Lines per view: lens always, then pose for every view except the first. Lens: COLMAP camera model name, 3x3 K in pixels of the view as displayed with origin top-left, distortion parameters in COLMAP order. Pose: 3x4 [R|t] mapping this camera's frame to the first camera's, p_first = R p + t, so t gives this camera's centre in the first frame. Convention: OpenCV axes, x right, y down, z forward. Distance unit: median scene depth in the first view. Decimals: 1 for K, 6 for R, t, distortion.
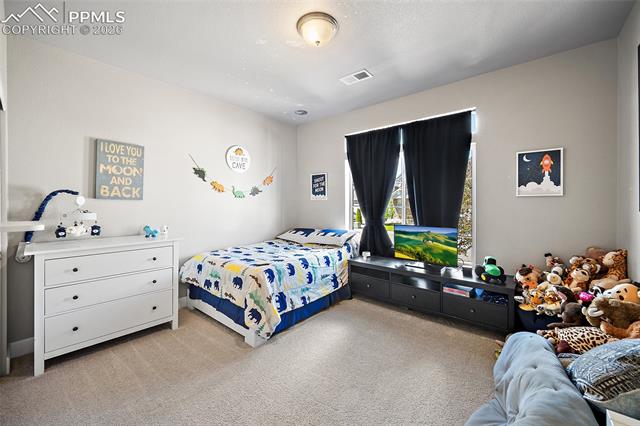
lens RADIAL K [[253.2, 0, 321.7], [0, 253.2, 210.7], [0, 0, 1]] dist [0.000205, -0.000027]
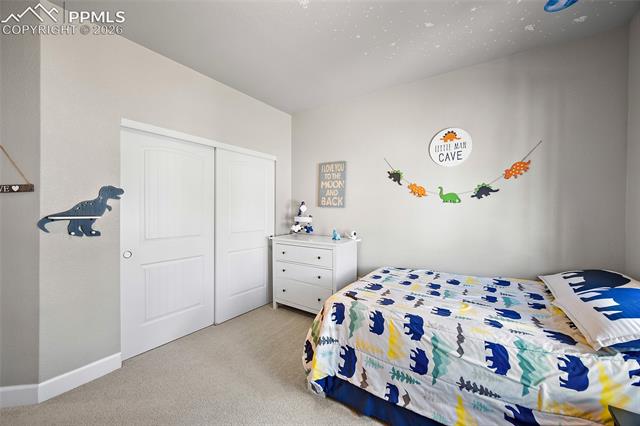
lens RADIAL K [[253.2, 0, 321.7], [0, 253.2, 210.7], [0, 0, 1]] dist [0.000205, -0.000027]
pose [[0.101544, 0.007224, -0.994805, 0.441181], [-0.027613, 0.999609, 0.004440, -0.029866], [0.994448, 0.027019, 0.101704, 0.776653]]
